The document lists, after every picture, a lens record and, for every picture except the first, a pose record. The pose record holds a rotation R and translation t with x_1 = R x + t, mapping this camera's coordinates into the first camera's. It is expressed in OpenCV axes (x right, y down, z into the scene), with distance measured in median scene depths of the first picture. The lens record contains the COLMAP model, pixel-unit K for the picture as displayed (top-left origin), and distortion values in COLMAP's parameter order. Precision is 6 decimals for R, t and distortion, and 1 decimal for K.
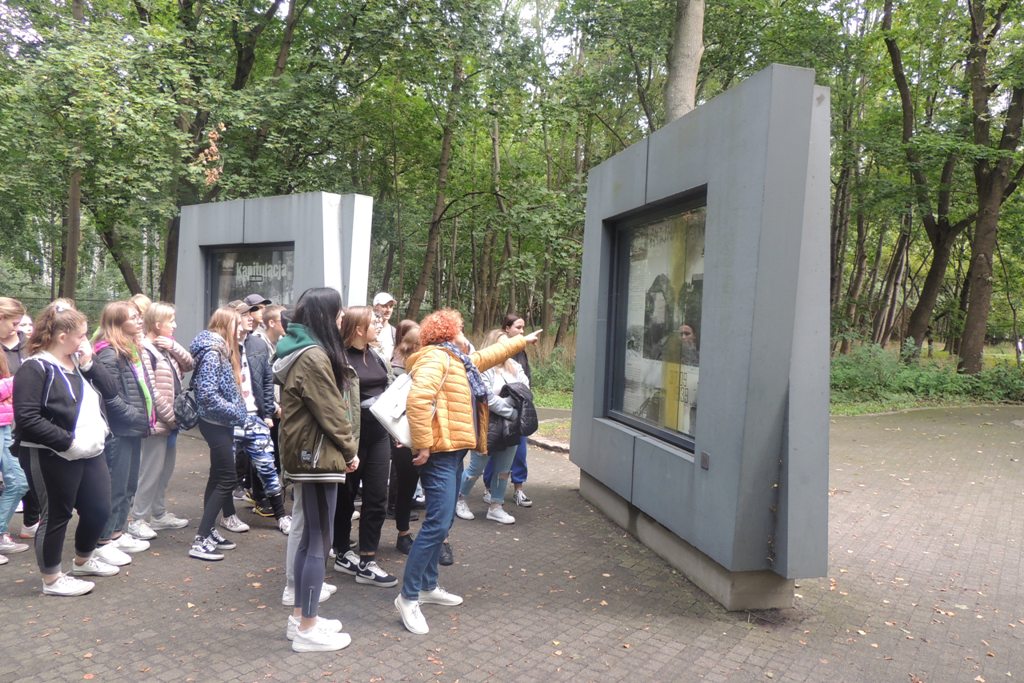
lens RADIAL K [[728.2, 0, 508.2], [0, 728.2, 340.7], [0, 0, 1]] dist [-0.009077, 0.000111]
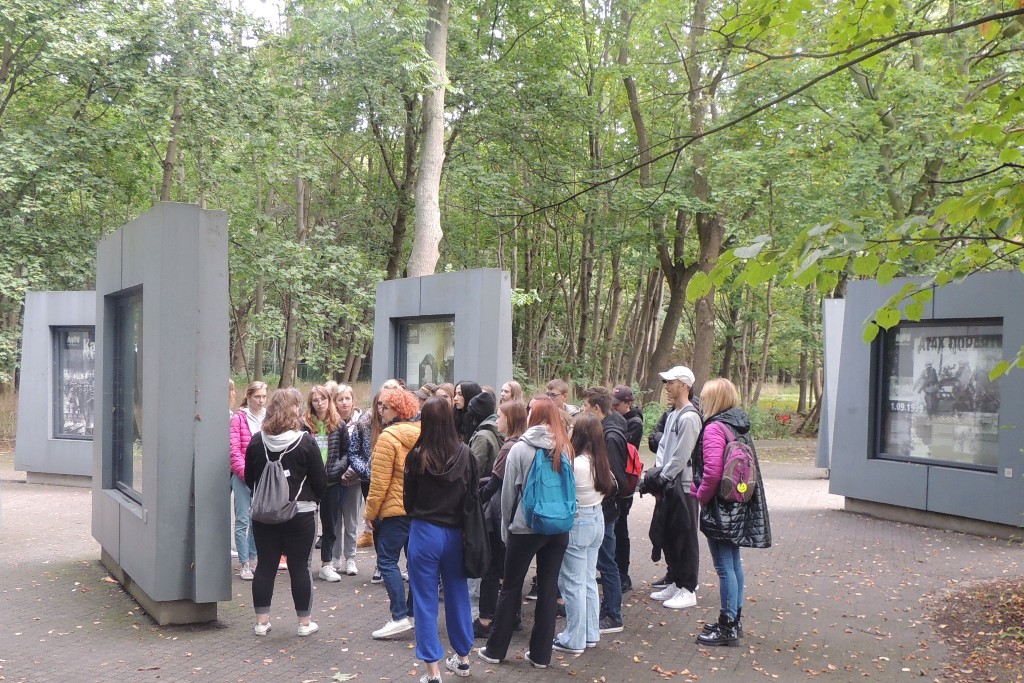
lens RADIAL K [[728.2, 0, 508.2], [0, 728.2, 340.7], [0, 0, 1]] dist [-0.009077, 0.000111]
pose [[0.938764, -0.008577, 0.344454, -0.120505], [0.032035, 0.997533, -0.062467, -0.005029], [-0.343068, 0.069677, 0.936723, -0.396608]]
